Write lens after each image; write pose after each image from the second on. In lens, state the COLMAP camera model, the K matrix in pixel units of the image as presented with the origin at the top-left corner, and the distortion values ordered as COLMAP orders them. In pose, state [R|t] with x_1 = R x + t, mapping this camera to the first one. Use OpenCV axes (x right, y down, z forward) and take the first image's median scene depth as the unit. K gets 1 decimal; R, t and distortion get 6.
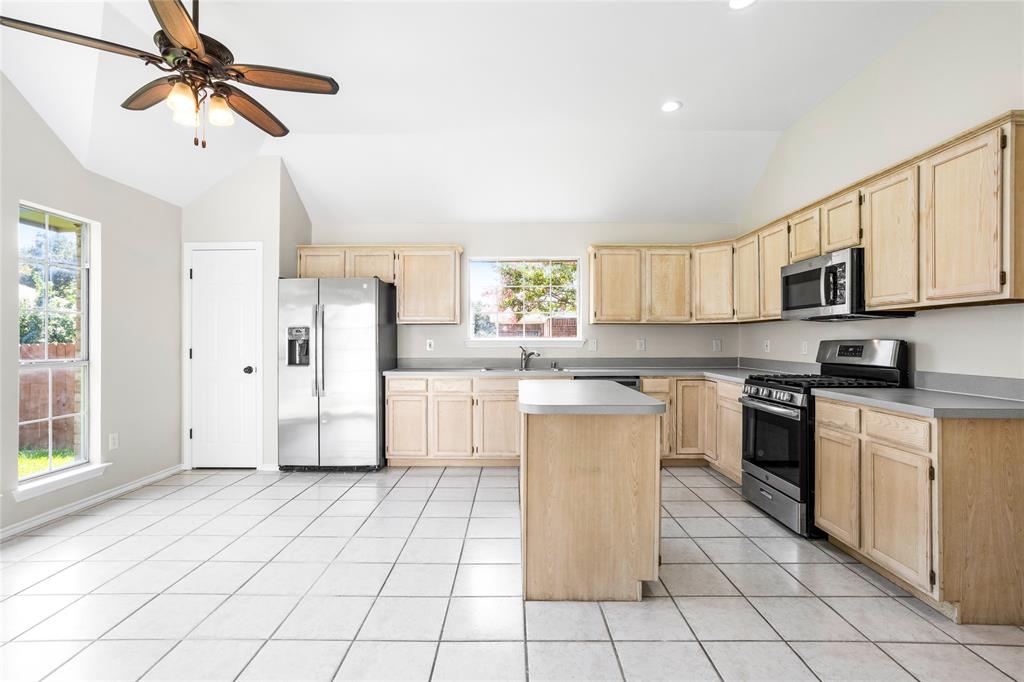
lens RADIAL K [[488.1, 0, 510.1], [0, 488.1, 336.2], [0, 0, 1]] dist [-0.047785, 0.033066]
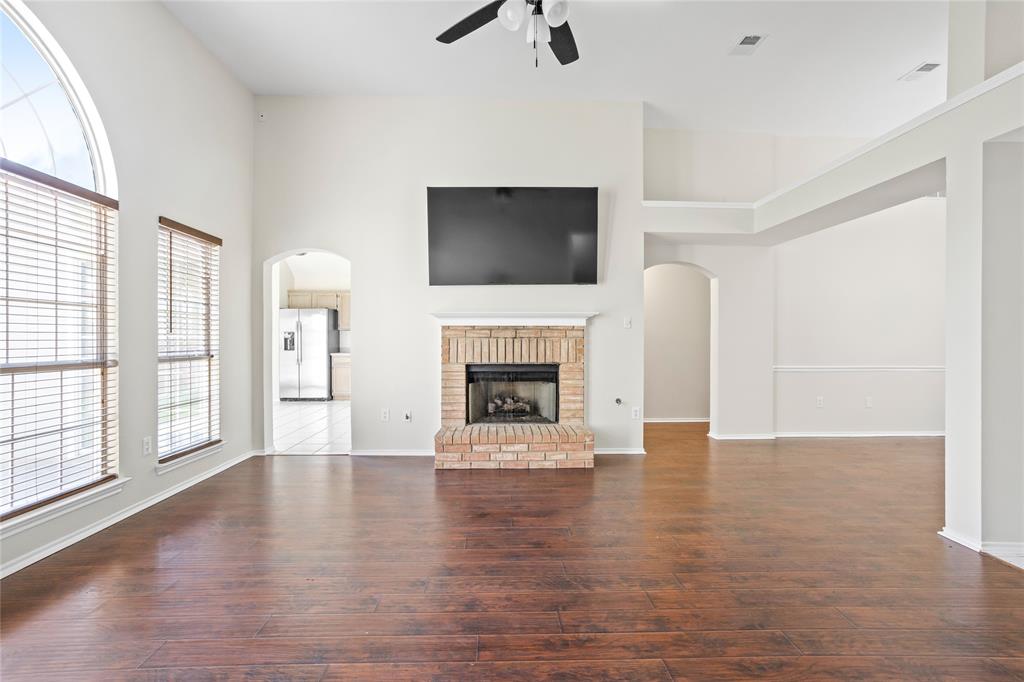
lens RADIAL K [[495.5, 0, 507.1], [0, 495.5, 341.0], [0, 0, 1]] dist [-0.048491, 0.034147]
pose [[0.998981, 0.000520, 0.045125, 0.394358], [-0.001003, 0.999942, 0.010682, -0.003037], [-0.045117, -0.010717, 0.998924, -1.126743]]
